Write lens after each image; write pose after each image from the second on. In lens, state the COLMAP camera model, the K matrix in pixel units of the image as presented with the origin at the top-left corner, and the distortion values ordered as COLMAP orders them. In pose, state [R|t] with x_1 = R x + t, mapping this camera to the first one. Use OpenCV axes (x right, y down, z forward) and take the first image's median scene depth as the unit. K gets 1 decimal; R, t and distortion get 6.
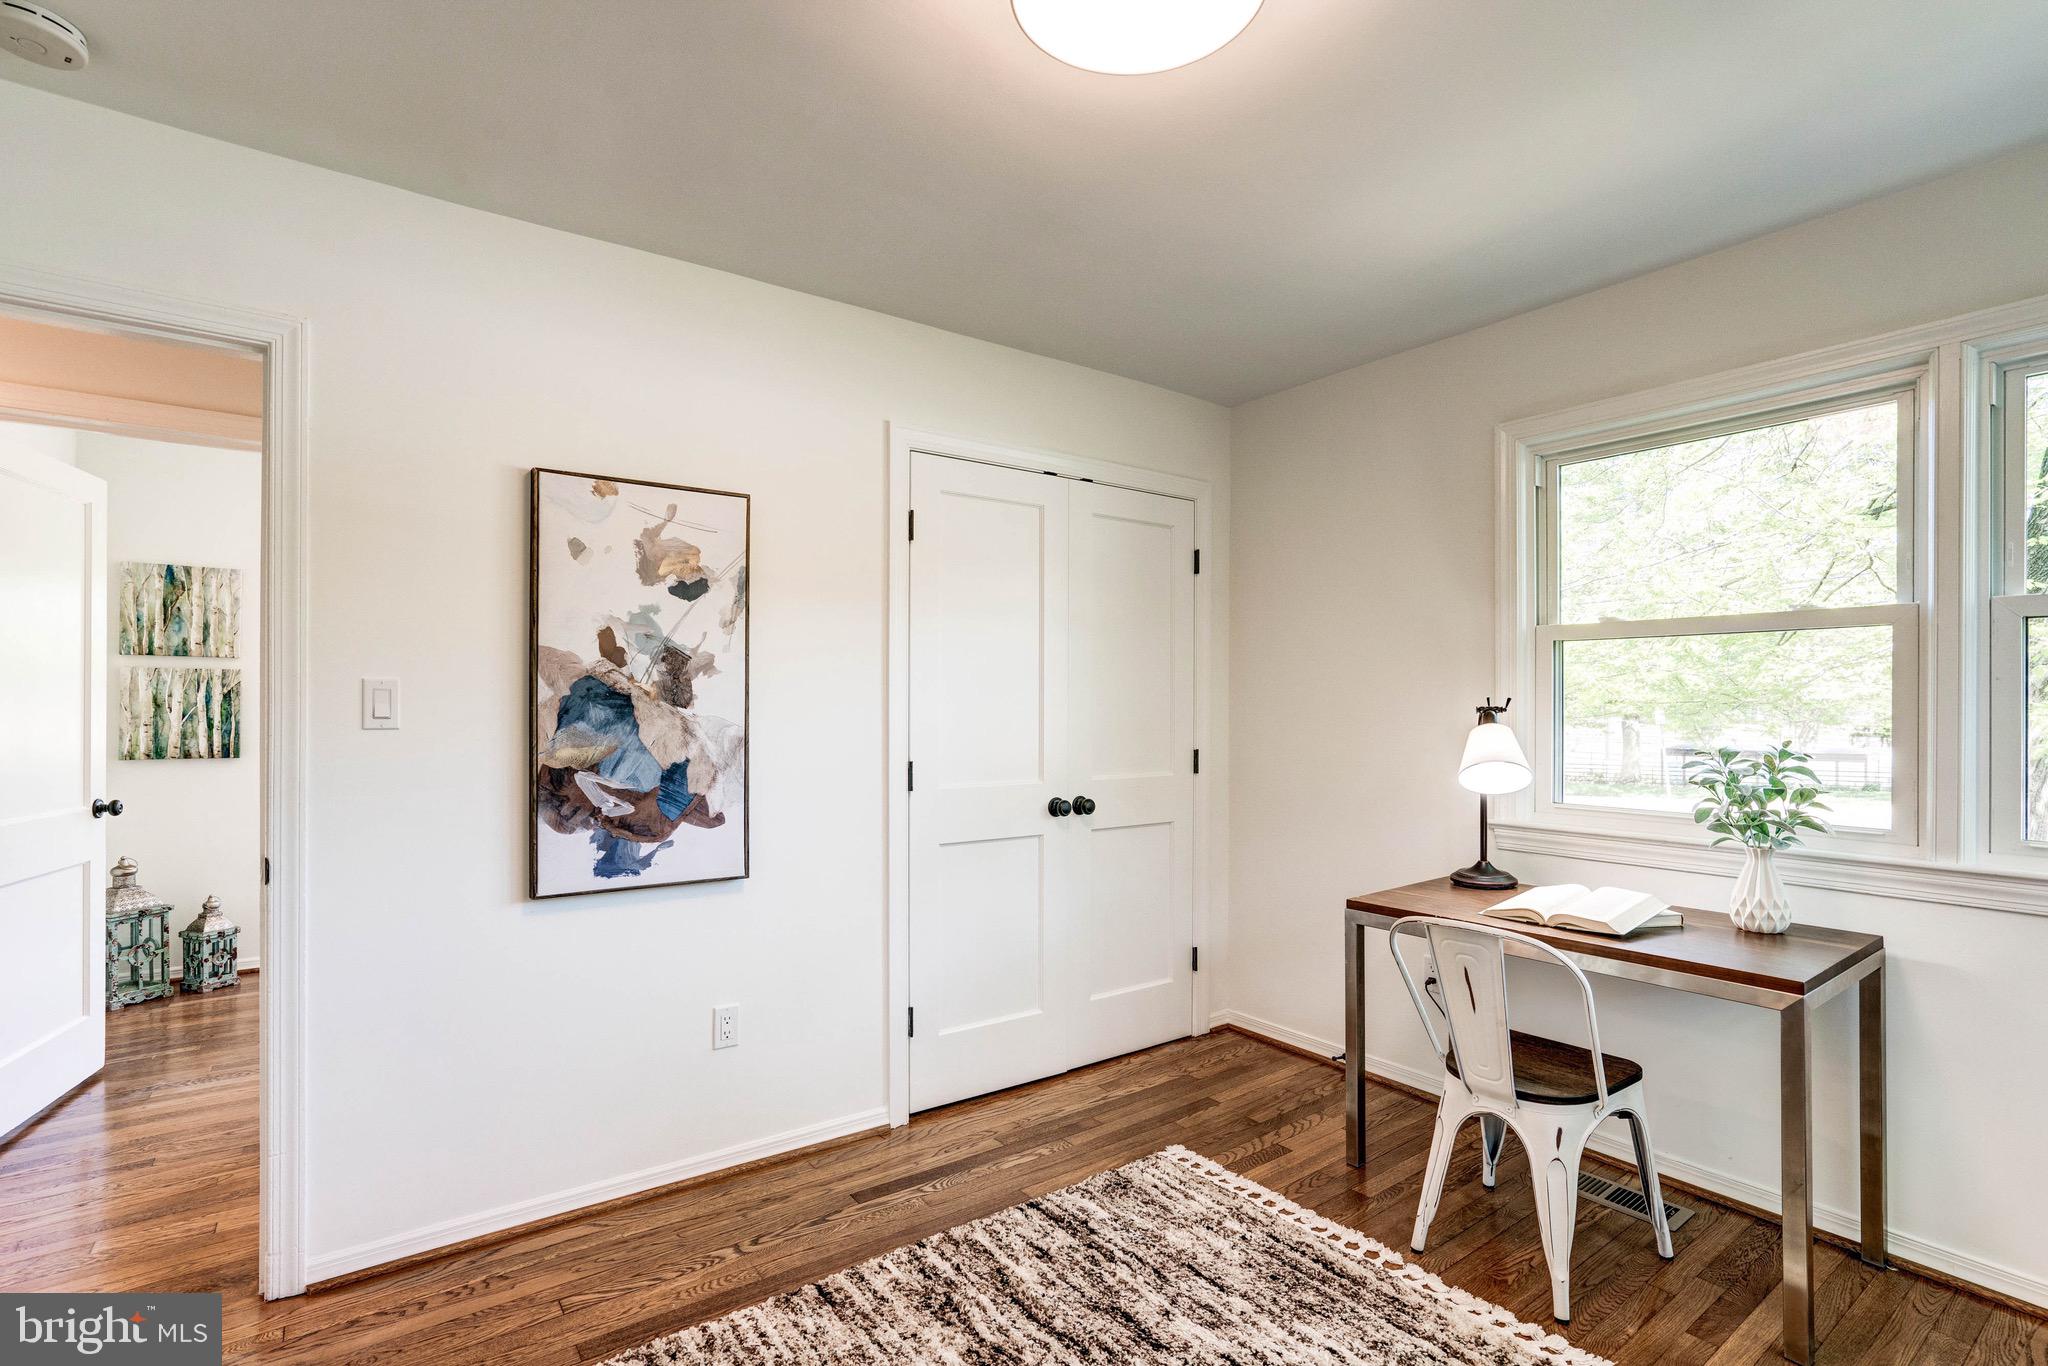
lens RADIAL K [[950.9, 0, 1025.3], [0, 950.9, 695.8], [0, 0, 1]] dist [-0.043874, 0.020711]
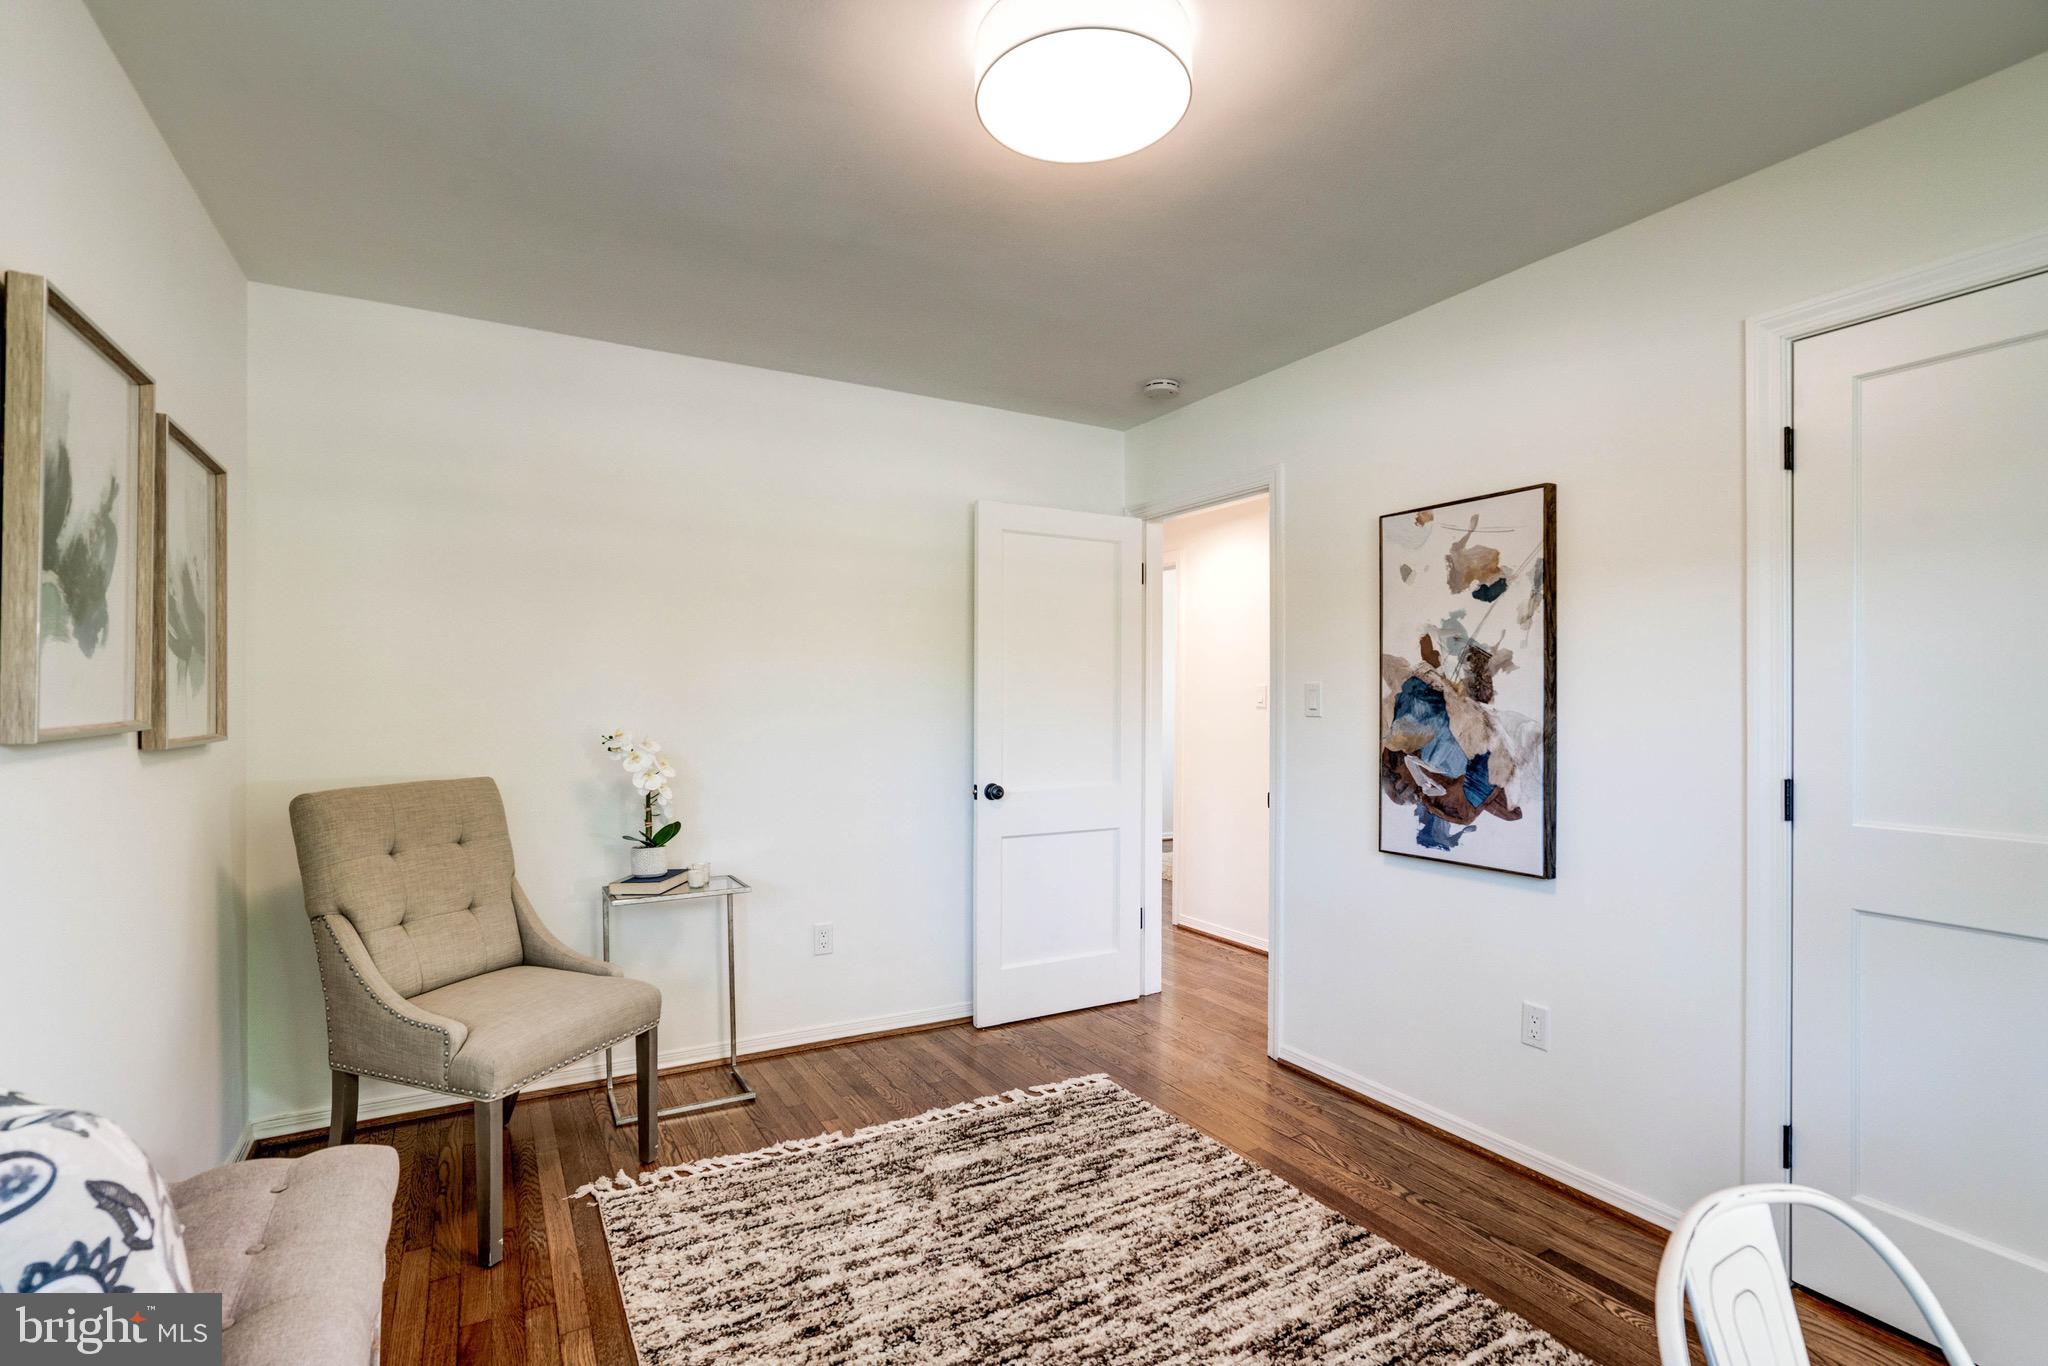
lens RADIAL K [[950.9, 0, 1025.3], [0, 950.9, 695.8], [0, 0, 1]] dist [-0.043874, 0.020711]
pose [[-0.111808, -0.009144, -0.993688, 0.767858], [0.004911, 0.999940, -0.009755, 0.012589], [0.993718, -0.005971, -0.111757, 0.619848]]
